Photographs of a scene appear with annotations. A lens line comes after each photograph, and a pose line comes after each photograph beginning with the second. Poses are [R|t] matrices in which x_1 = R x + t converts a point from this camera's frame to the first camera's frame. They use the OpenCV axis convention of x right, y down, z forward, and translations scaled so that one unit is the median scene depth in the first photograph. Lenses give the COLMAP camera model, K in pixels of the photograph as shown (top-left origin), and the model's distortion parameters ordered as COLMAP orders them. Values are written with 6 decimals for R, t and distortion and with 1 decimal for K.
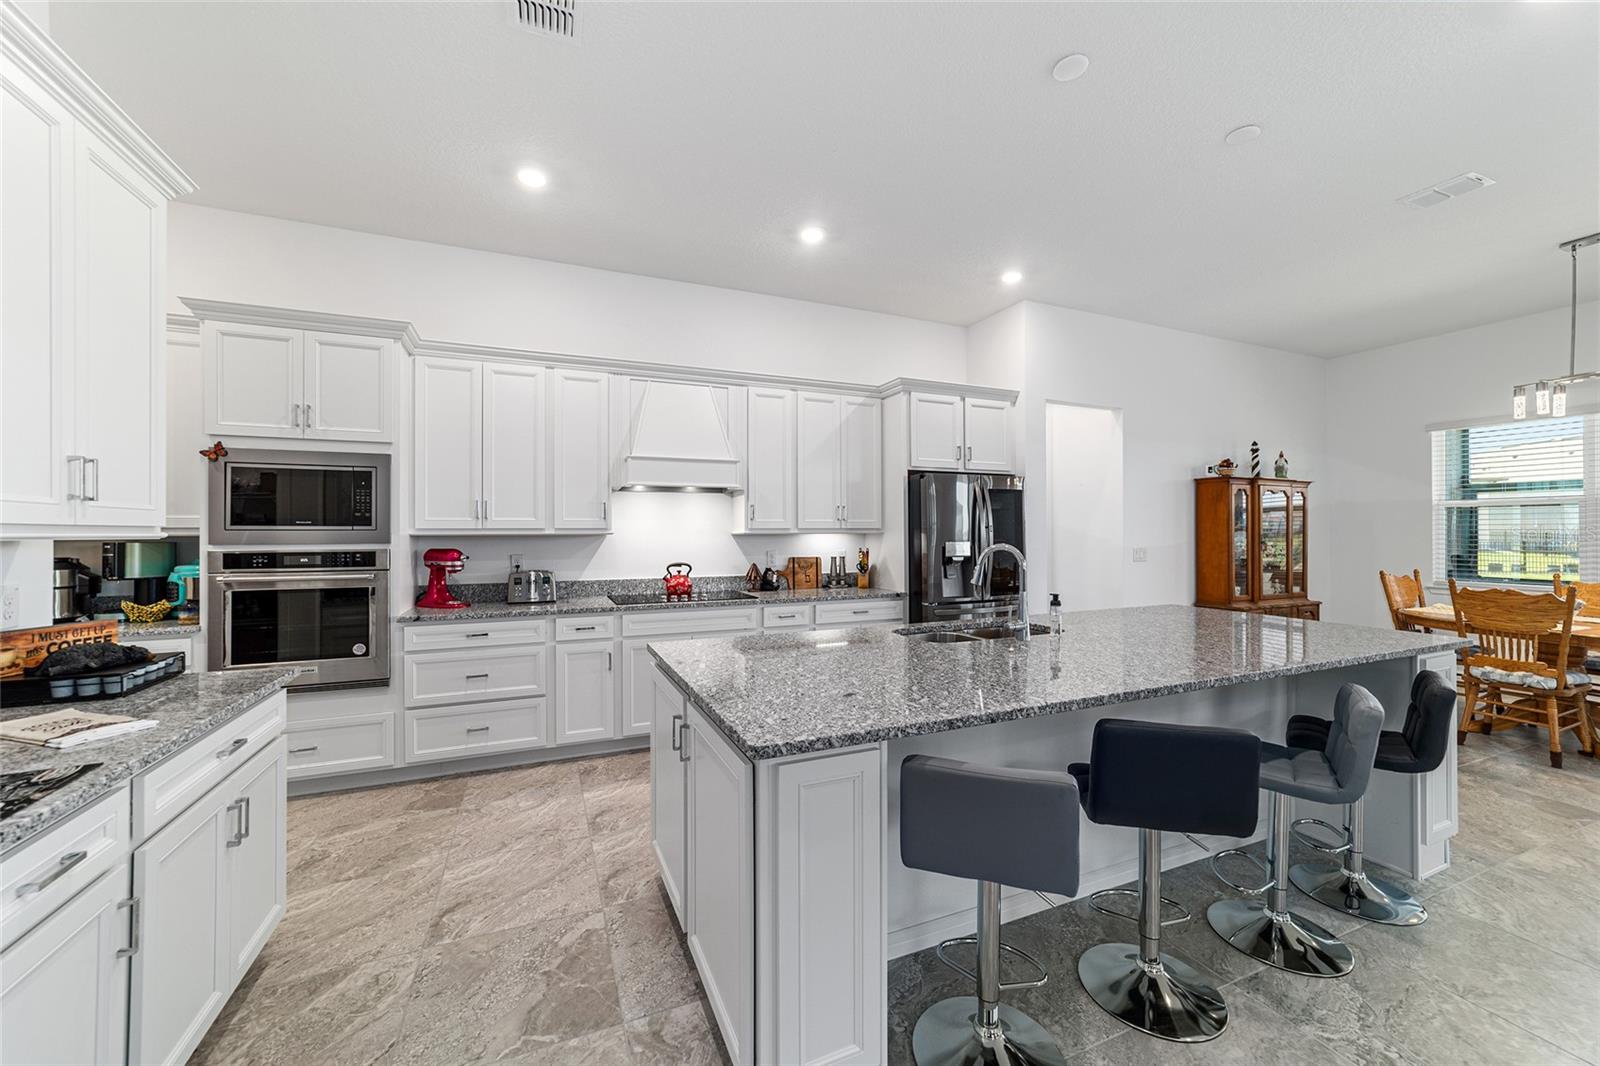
lens RADIAL K [[620.5, 0, 794.2], [0, 620.5, 530.3], [0, 0, 1]] dist [-0.004151, 0.003641]
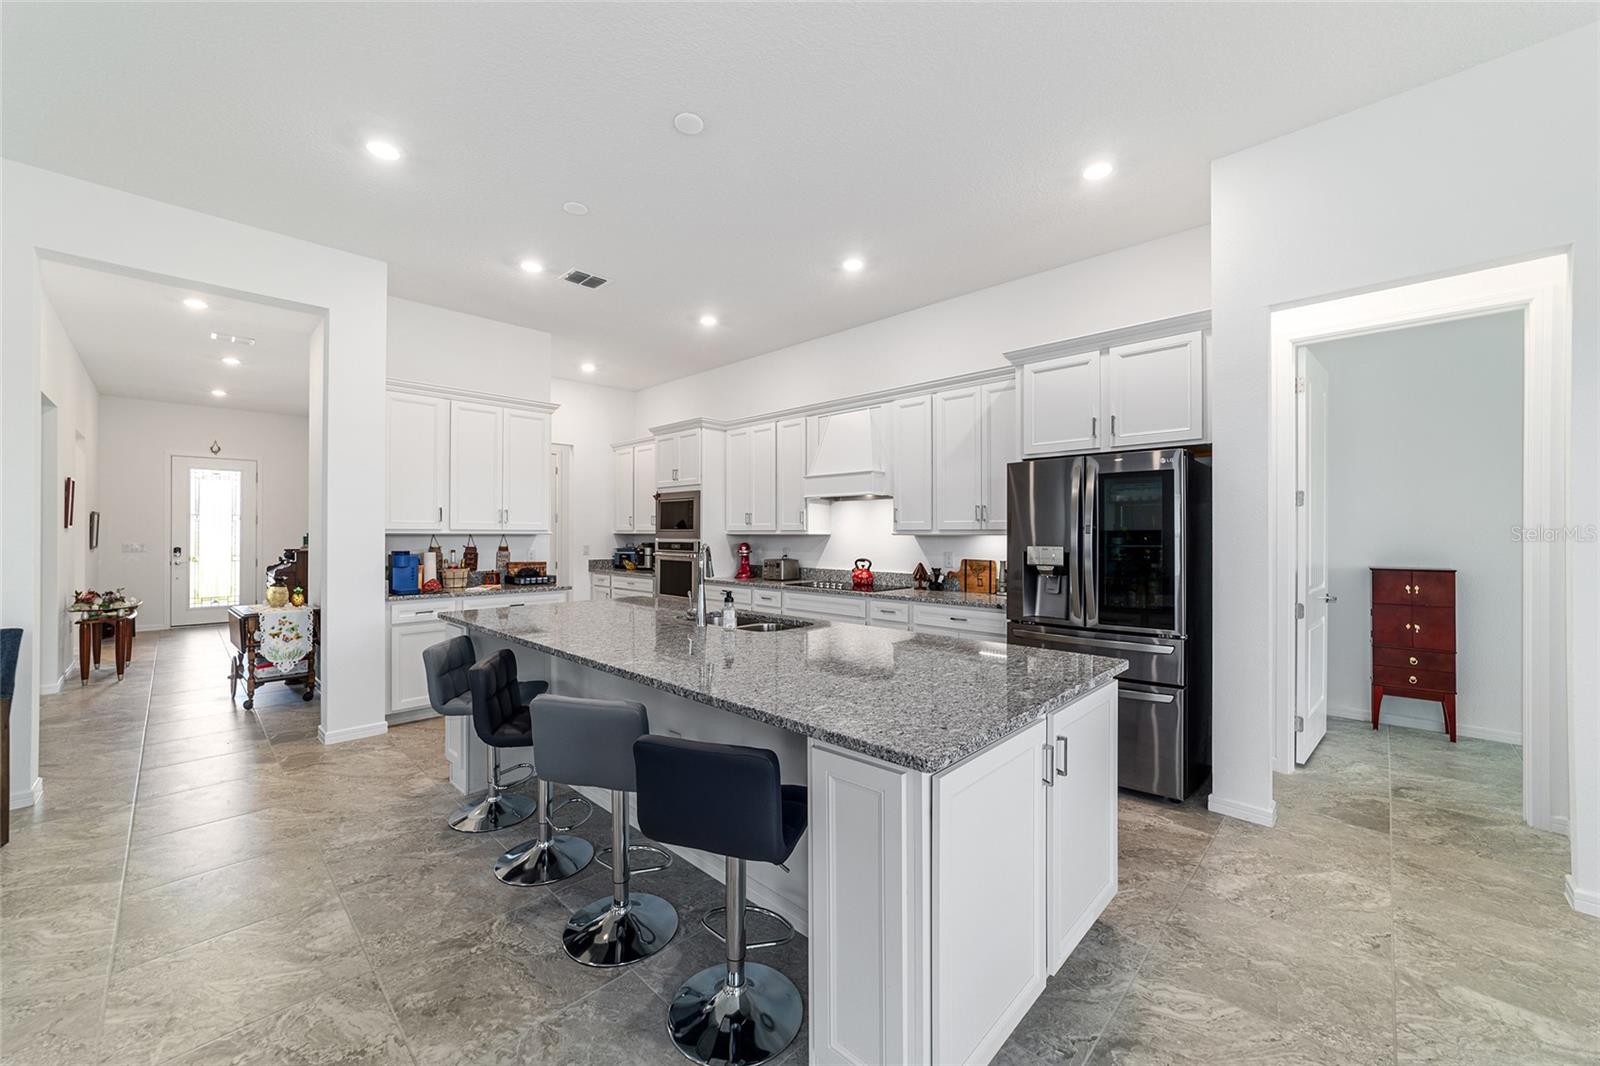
lens RADIAL K [[620.5, 0, 791.0], [0, 620.5, 534.2], [0, 0, 1]] dist [-0.004151, 0.003641]
pose [[0.376232, 0.003271, -0.926520, 0.906526], [-0.000368, 0.999994, 0.003381, 0.001149], [0.926525, -0.000931, 0.376231, 0.433979]]
